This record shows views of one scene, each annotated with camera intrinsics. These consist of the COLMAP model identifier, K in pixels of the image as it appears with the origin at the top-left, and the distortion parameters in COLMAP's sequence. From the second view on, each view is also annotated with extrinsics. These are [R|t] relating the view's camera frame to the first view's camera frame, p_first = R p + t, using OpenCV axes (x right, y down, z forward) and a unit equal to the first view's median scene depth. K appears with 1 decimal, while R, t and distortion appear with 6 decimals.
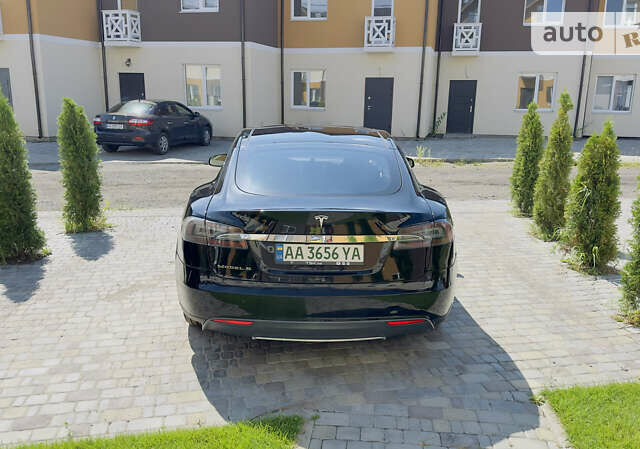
lens RADIAL K [[552.6, 0, 323.6], [0, 552.6, 223.4], [0, 0, 1]] dist [0.150540, -0.290649]
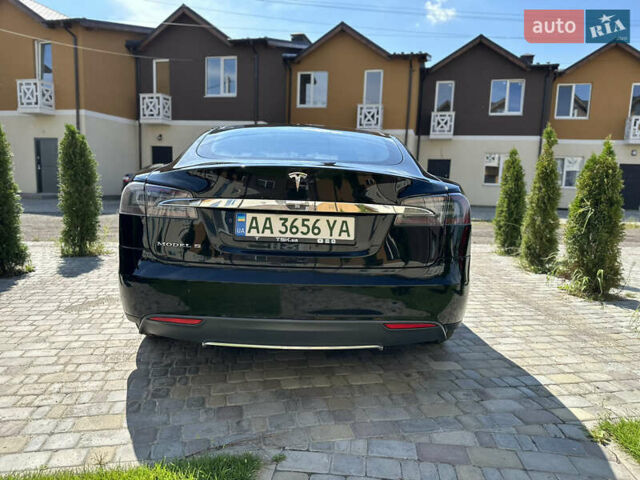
lens RADIAL K [[446.2, 0, 321.7], [0, 446.2, 239.7], [0, 0, 1]] dist [0.058473, -0.077539]
pose [[0.999814, 0.018830, -0.004195, 0.024859], [-0.019162, 0.994491, -0.103055, 0.105621], [0.002232, 0.103117, 0.994667, 0.328681]]
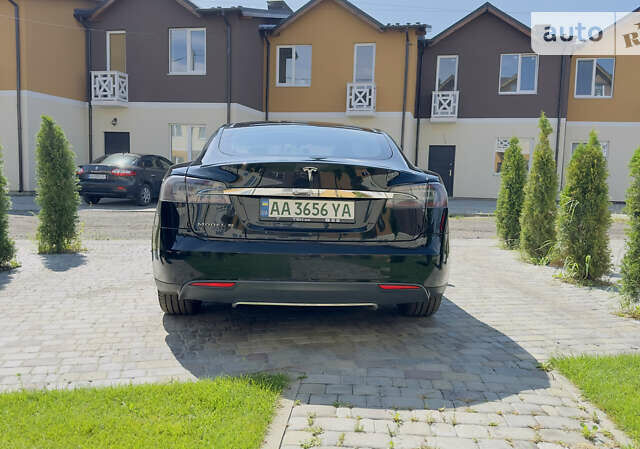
lens RADIAL K [[551.6, 0, 320.0], [0, 551.6, 224.5], [0, 0, 1]] dist [0.161183, -0.314234]
pose [[0.999620, 0.008014, 0.026384, -0.008634], [-0.004286, 0.990361, -0.138447, 0.167967], [-0.027239, 0.138281, 0.990018, 0.058997]]
